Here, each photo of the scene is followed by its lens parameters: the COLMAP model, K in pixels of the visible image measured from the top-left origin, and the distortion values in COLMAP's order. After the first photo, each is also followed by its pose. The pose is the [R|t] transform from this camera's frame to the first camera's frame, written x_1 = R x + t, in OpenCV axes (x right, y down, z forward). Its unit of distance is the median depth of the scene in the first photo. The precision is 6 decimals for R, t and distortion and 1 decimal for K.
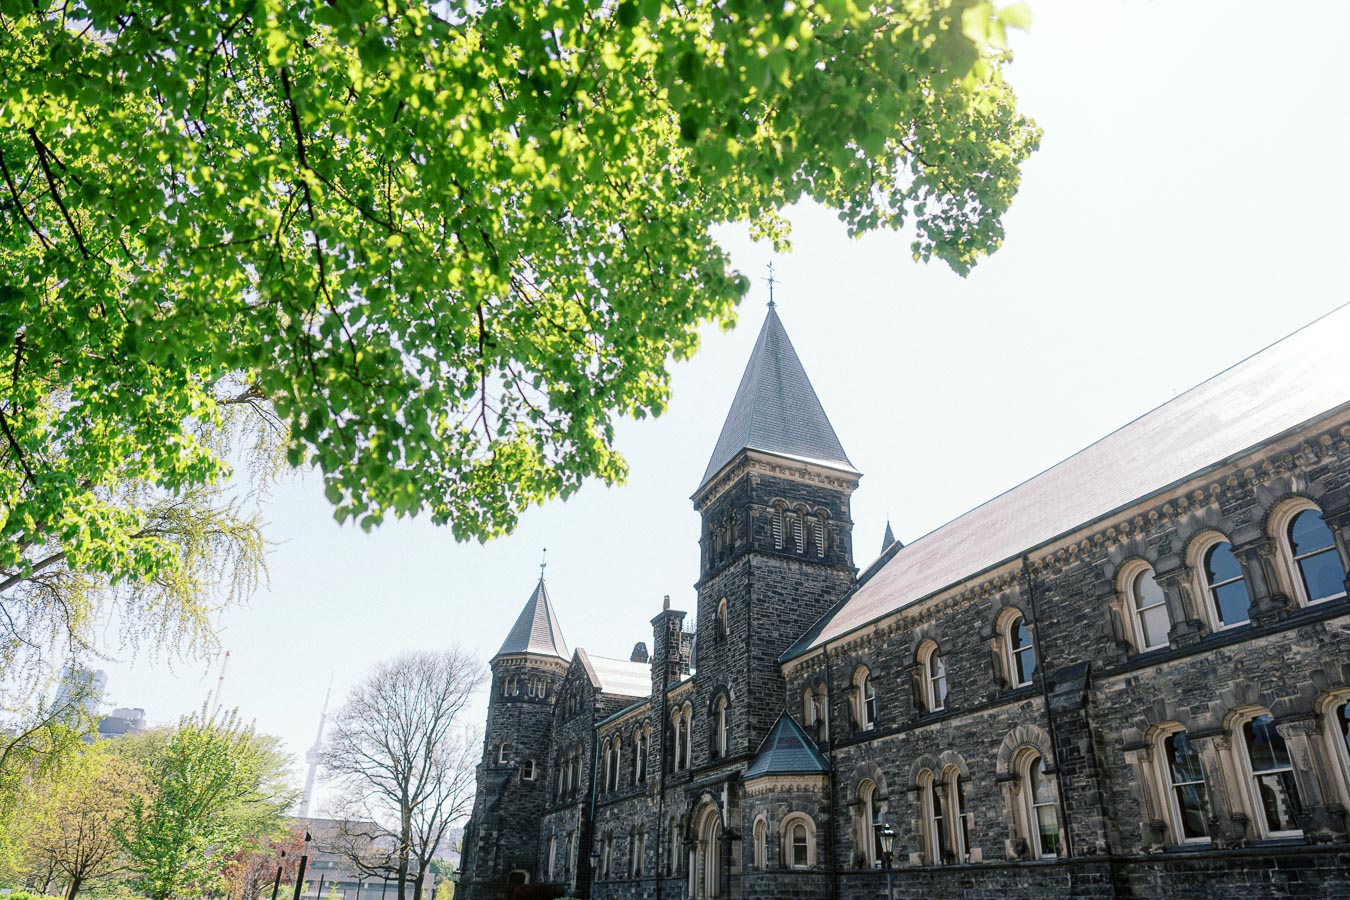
lens RADIAL K [[931.4, 0, 675.0], [0, 931.4, 450.0], [0, 0, 1]] dist [-0.004537, 0.000055]
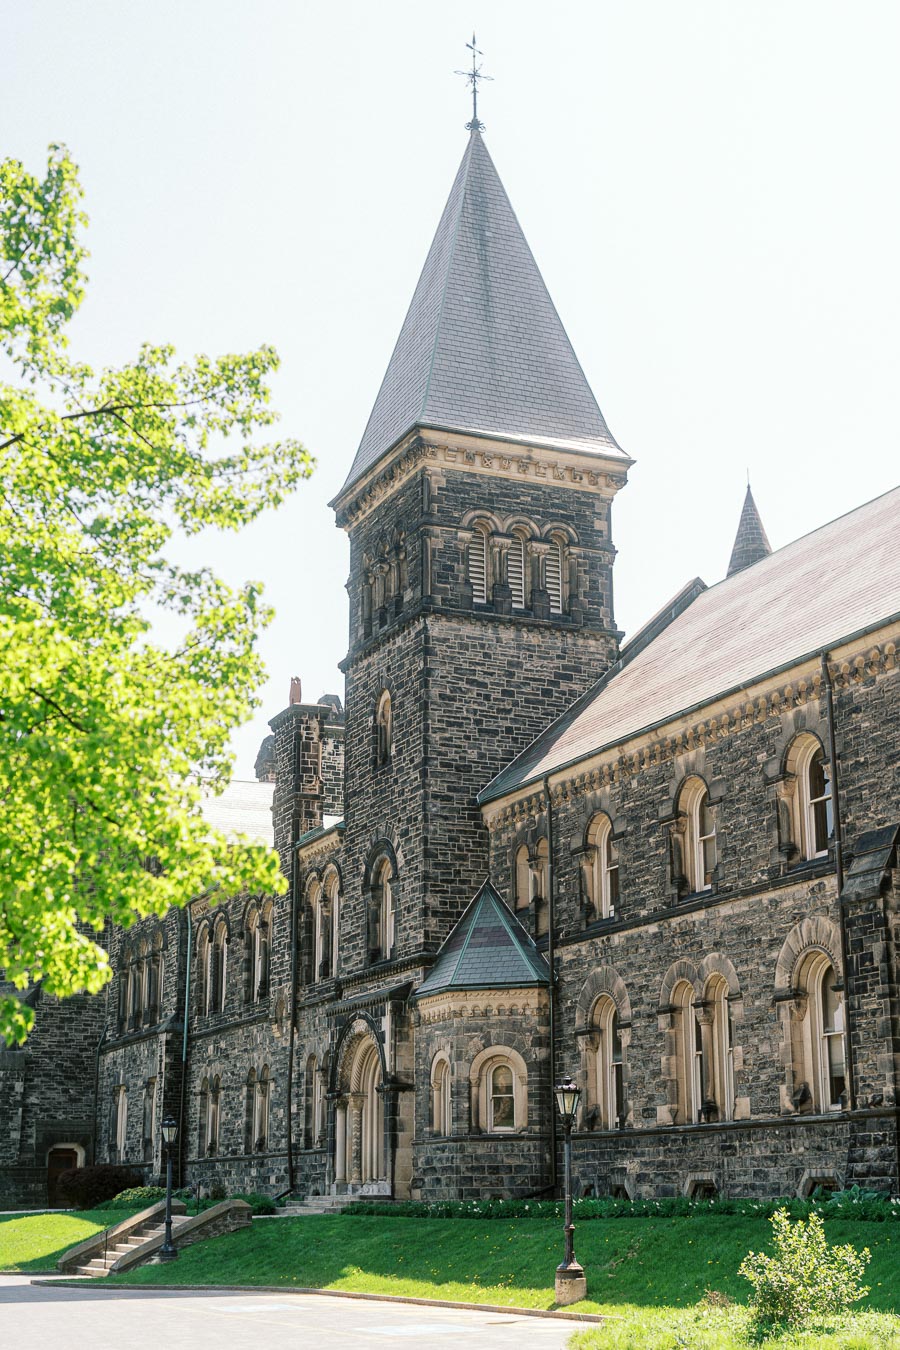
lens RADIAL K [[2058.2, 0, 450.0], [0, 2058.2, 675.0], [0, 0, 1]] dist [-0.007539, -0.002924]
pose [[0.999329, -0.030503, 0.020256, 0.079962], [0.025580, 0.977397, 0.209858, -0.137551], [-0.026199, -0.209199, 0.977522, -0.277439]]
